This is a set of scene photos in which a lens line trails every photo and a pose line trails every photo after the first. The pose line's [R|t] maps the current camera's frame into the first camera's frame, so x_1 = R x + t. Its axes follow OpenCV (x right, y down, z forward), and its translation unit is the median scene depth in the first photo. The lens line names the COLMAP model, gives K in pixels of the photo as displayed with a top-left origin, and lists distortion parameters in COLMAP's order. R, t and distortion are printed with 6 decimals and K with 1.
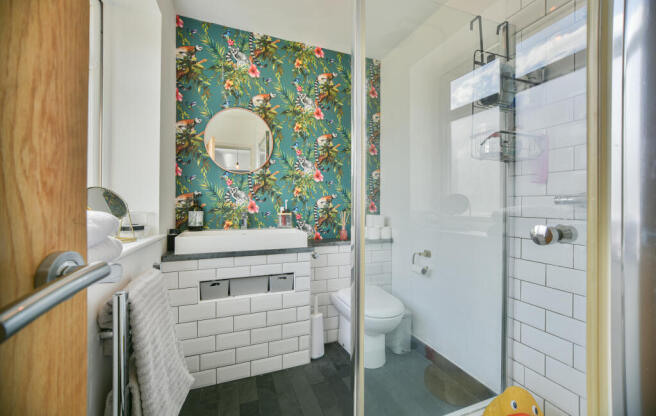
lens RADIAL K [[265.6, 0, 329.7], [0, 265.6, 207.6], [0, 0, 1]] dist [-0.014305, -0.000054]
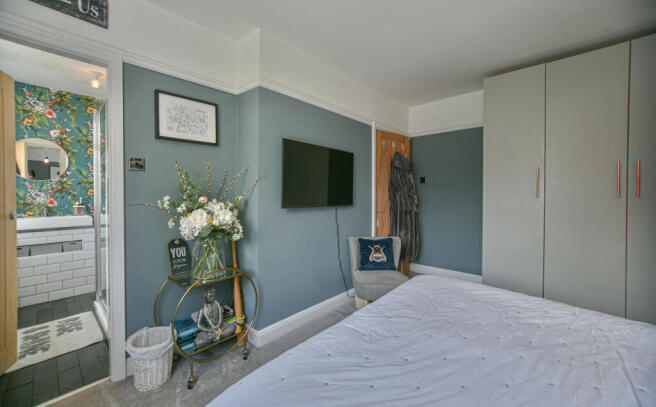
lens RADIAL K [[261.5, 0, 325.6], [0, 261.5, 198.6], [0, 0, 1]] dist [0.000106, 0.000372]
pose [[0.894460, -0.009189, 0.447054, 0.455536], [0.001565, 0.999847, 0.017420, -0.048422], [-0.447146, -0.014882, 0.894337, -1.075417]]
